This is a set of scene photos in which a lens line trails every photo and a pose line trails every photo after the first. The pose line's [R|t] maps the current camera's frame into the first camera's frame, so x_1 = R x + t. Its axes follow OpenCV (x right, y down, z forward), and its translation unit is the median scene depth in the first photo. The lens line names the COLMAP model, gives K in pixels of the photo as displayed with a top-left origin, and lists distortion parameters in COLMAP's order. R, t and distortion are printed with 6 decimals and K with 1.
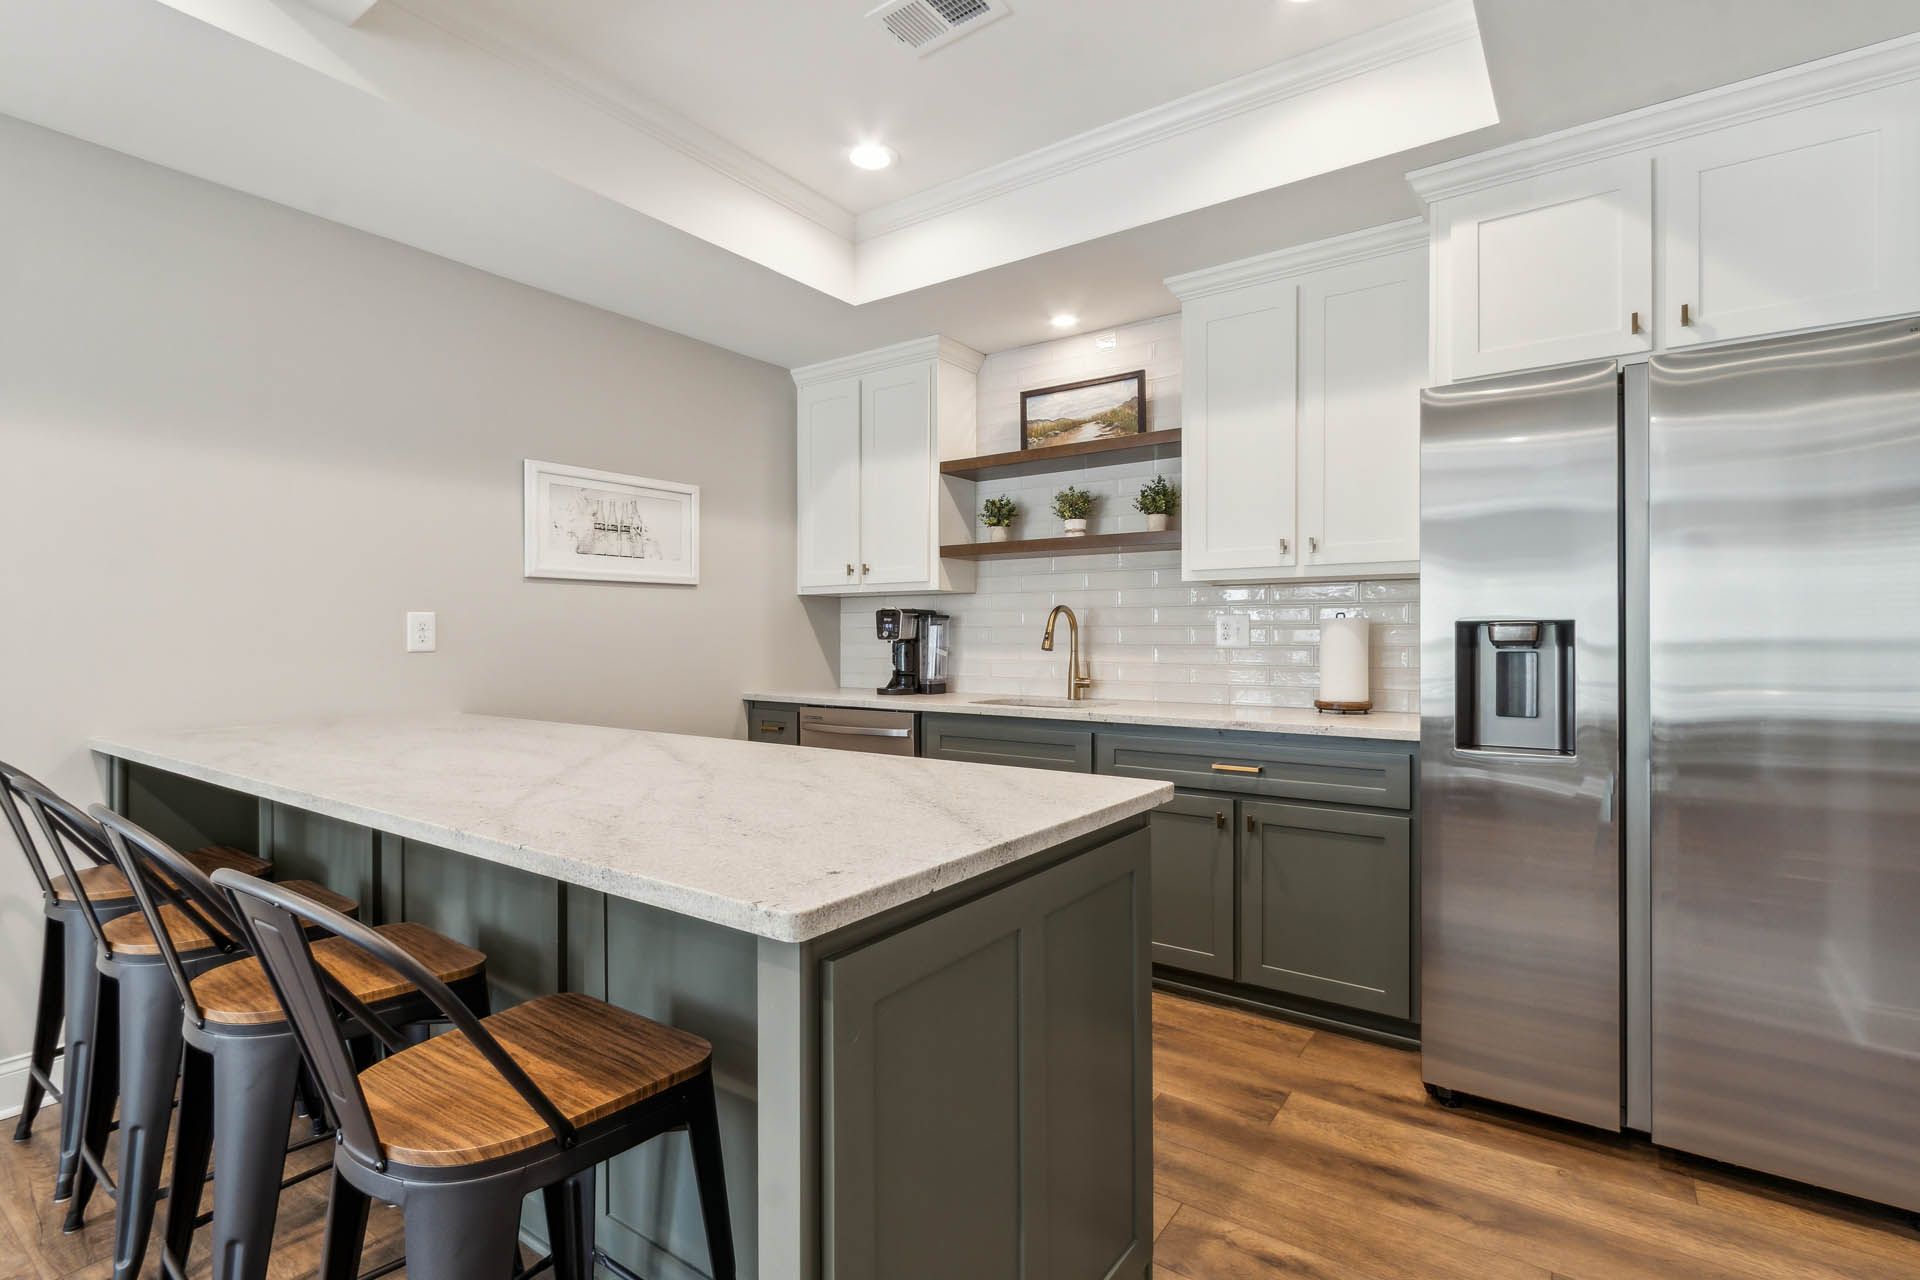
lens RADIAL K [[909.4, 0, 898.5], [0, 909.4, 638.2], [0, 0, 1]] dist [0.001361, 0.000588]
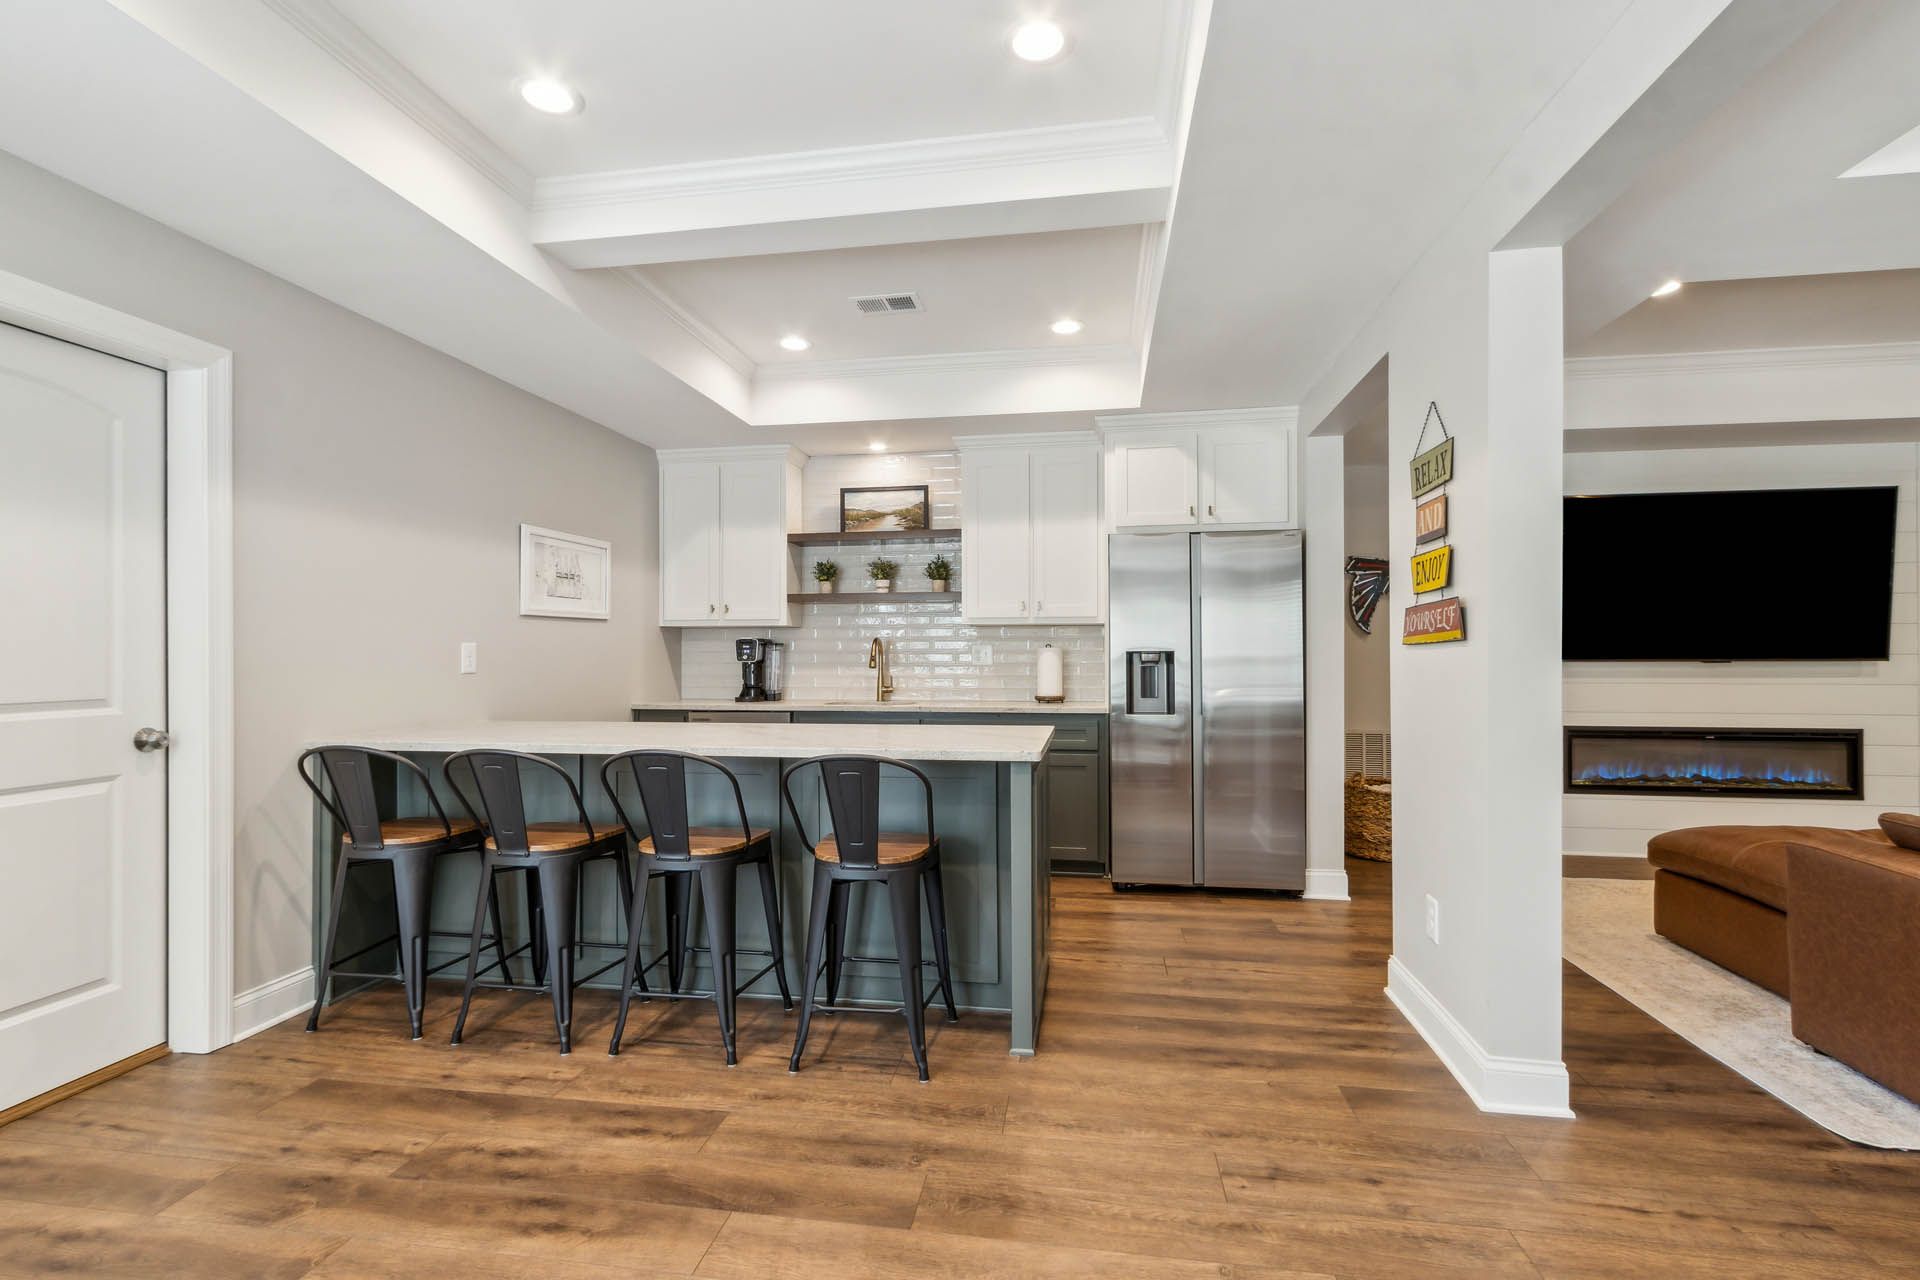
lens RADIAL K [[896.1, 0, 944.5], [0, 896.1, 647.9], [0, 0, 1]] dist [0.001688, 0.000569]
pose [[0.886965, 0.000842, 0.461836, -0.401244], [0.003822, 0.999951, -0.009162, -0.005636], [-0.461821, 0.009891, 0.886918, -0.351399]]
